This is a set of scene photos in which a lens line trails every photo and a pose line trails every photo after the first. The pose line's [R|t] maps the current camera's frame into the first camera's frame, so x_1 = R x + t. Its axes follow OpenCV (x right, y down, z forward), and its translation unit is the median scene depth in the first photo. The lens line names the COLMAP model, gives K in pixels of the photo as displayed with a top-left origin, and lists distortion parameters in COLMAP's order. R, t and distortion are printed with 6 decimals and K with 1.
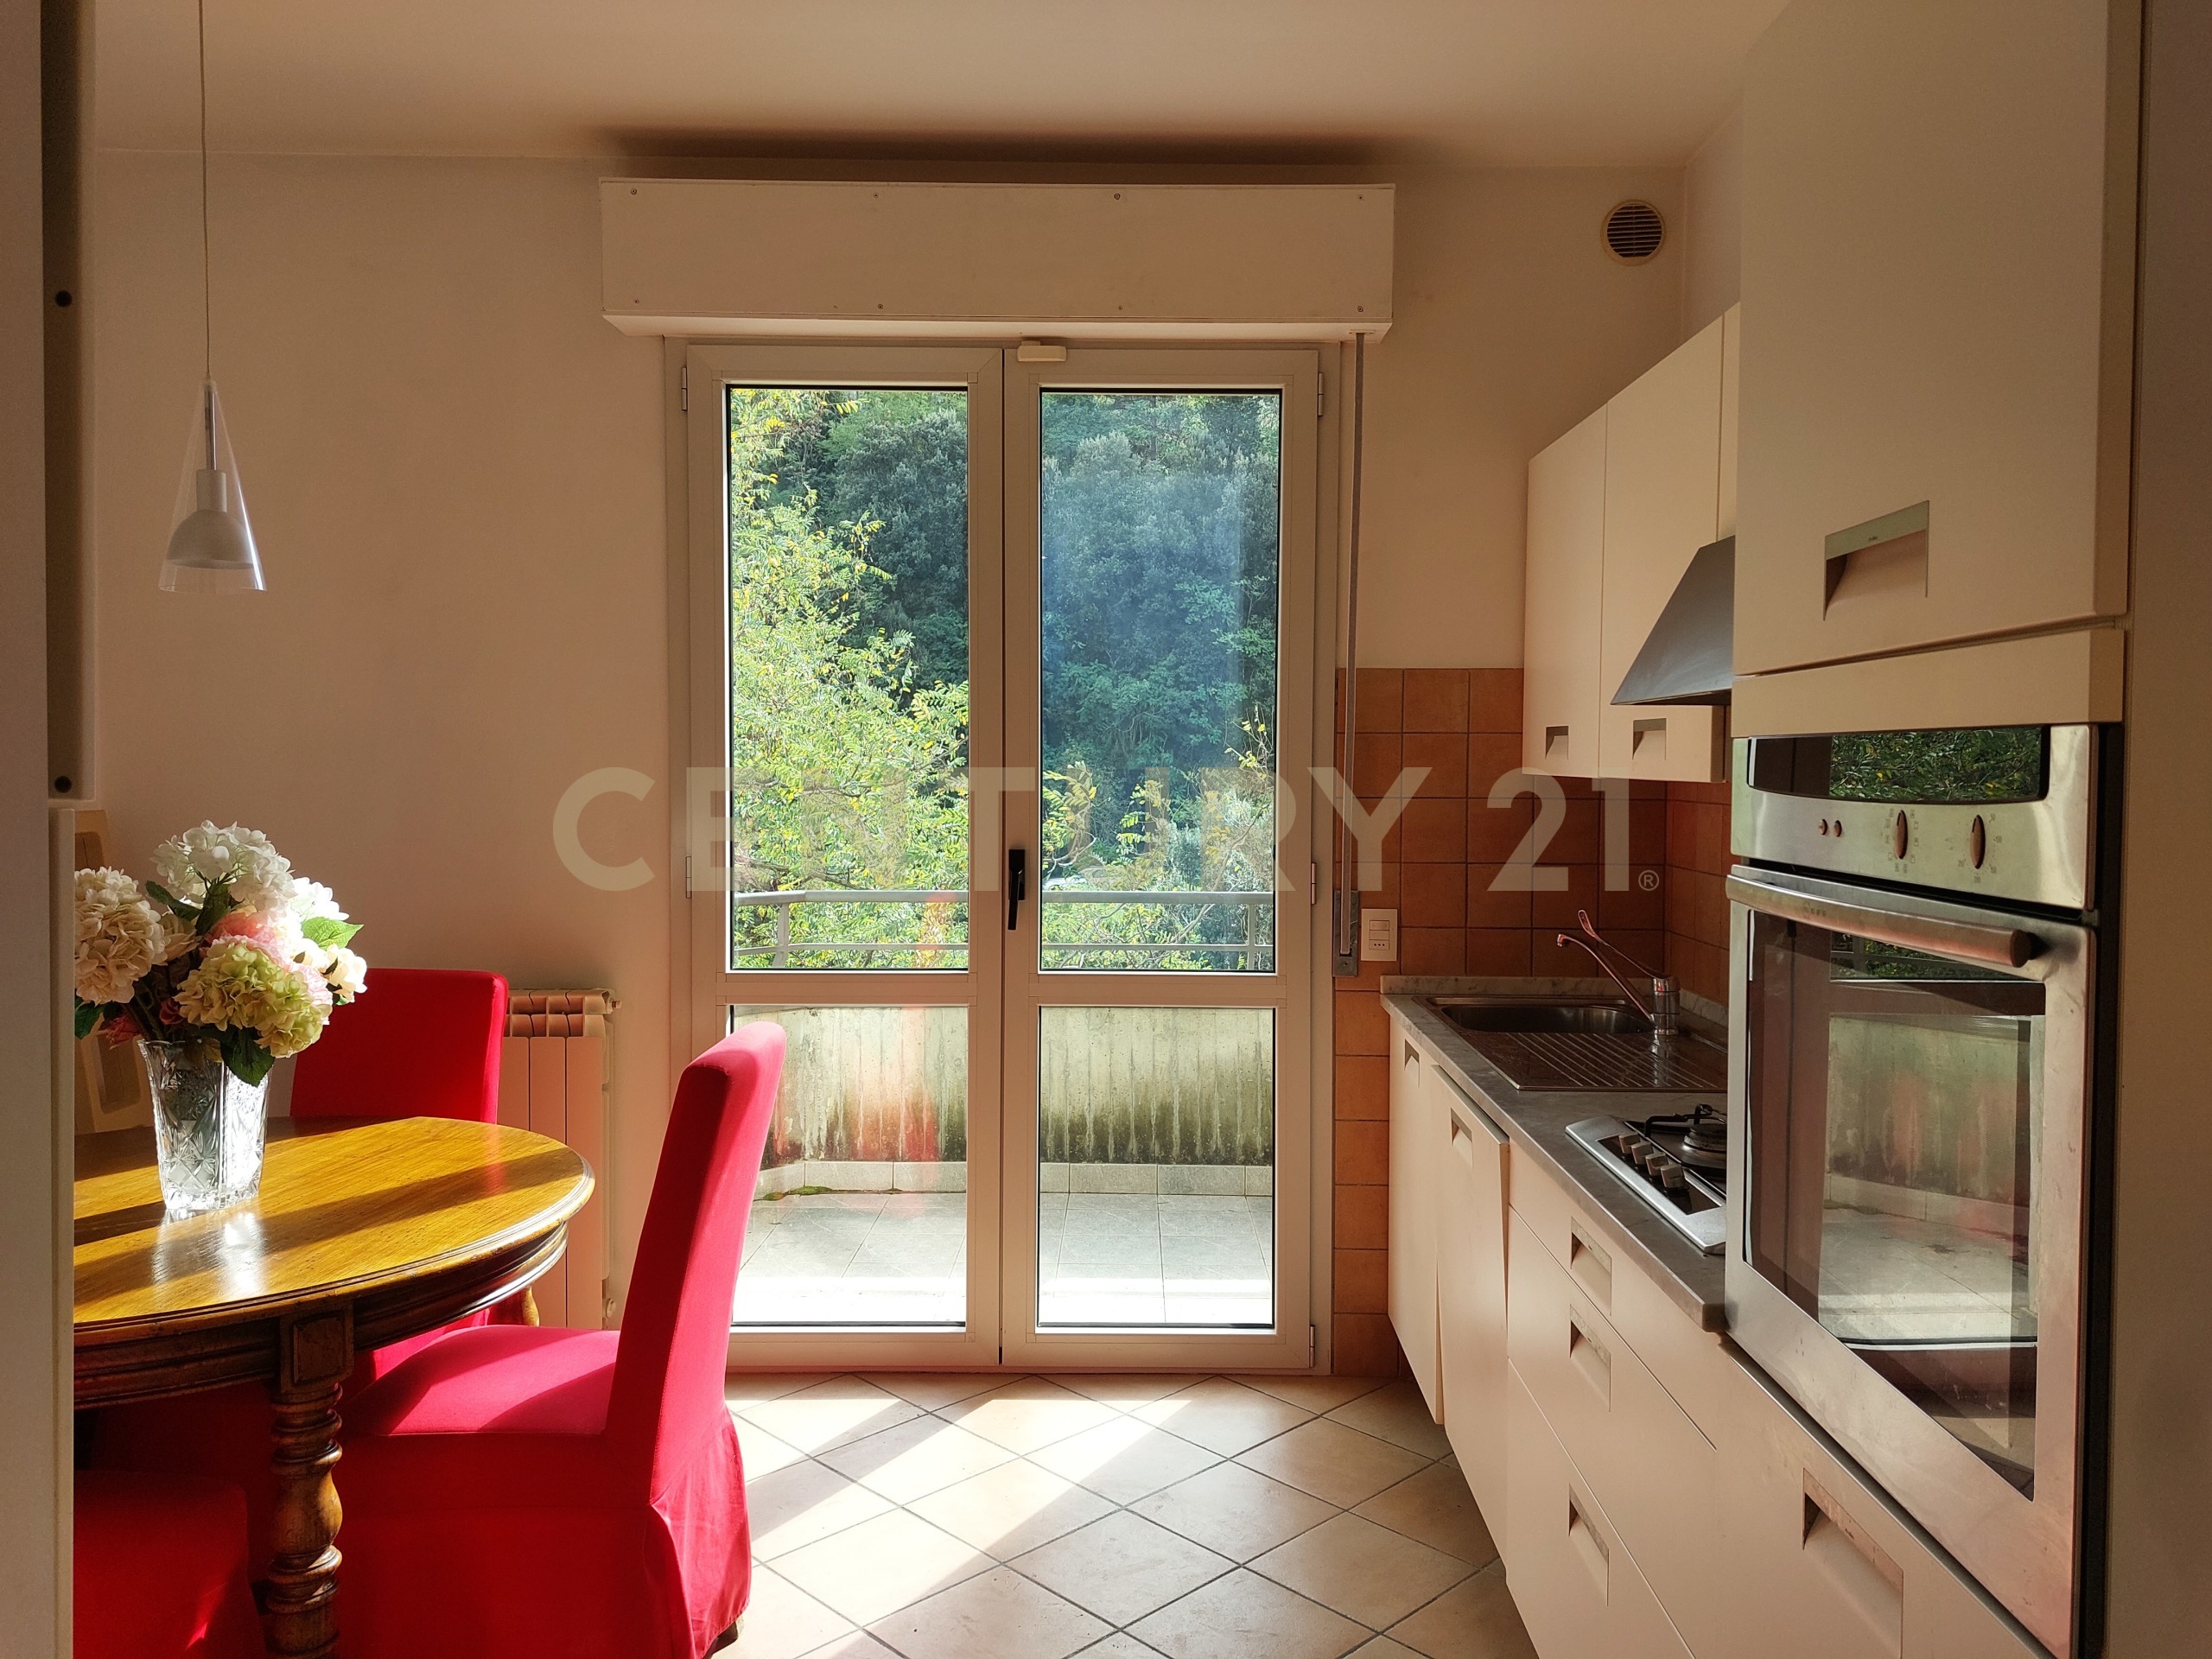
lens RADIAL K [[1550.4, 0, 1111.7], [0, 1550.4, 808.1], [0, 0, 1]] dist [0.074040, -0.065775]
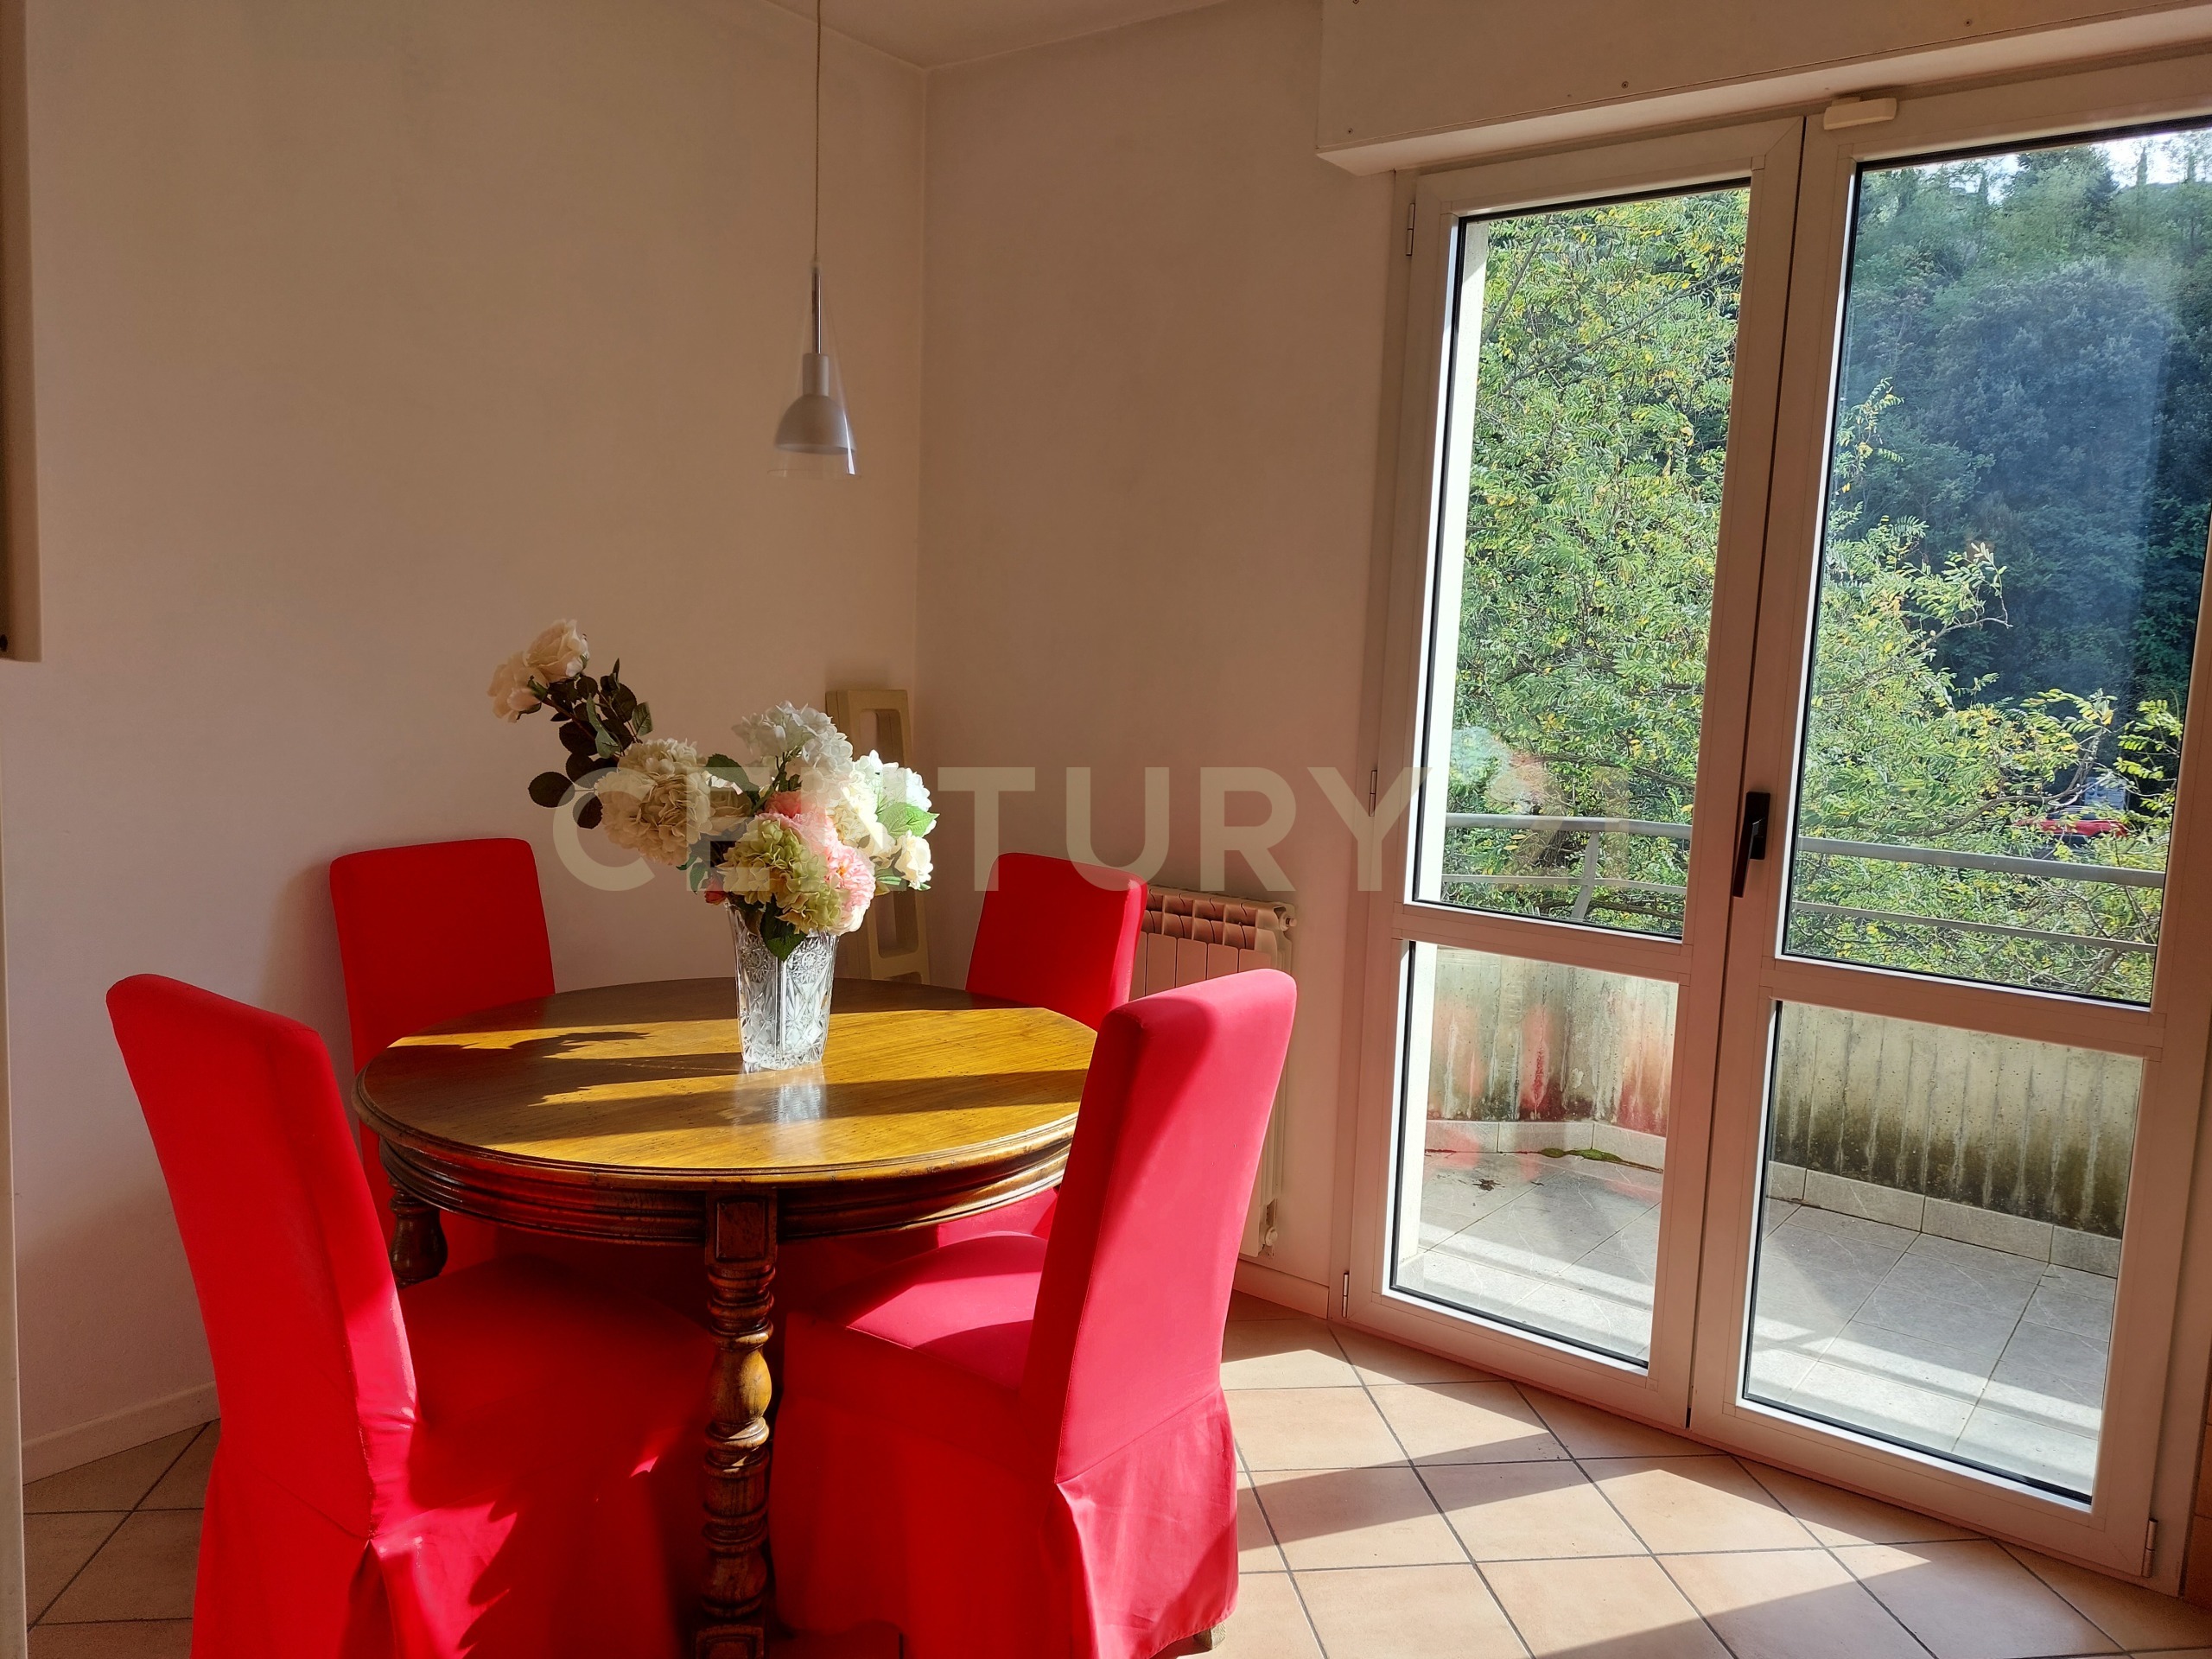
lens RADIAL K [[1587.5, 0, 1106.0], [0, 1587.5, 829.5], [0, 0, 1]] dist [0.076067, -0.070836]
pose [[0.813960, 0.097757, -0.572637, 0.153404], [-0.055680, 0.994330, 0.090601, -0.010462], [0.578247, -0.041862, 0.814787, 0.195548]]
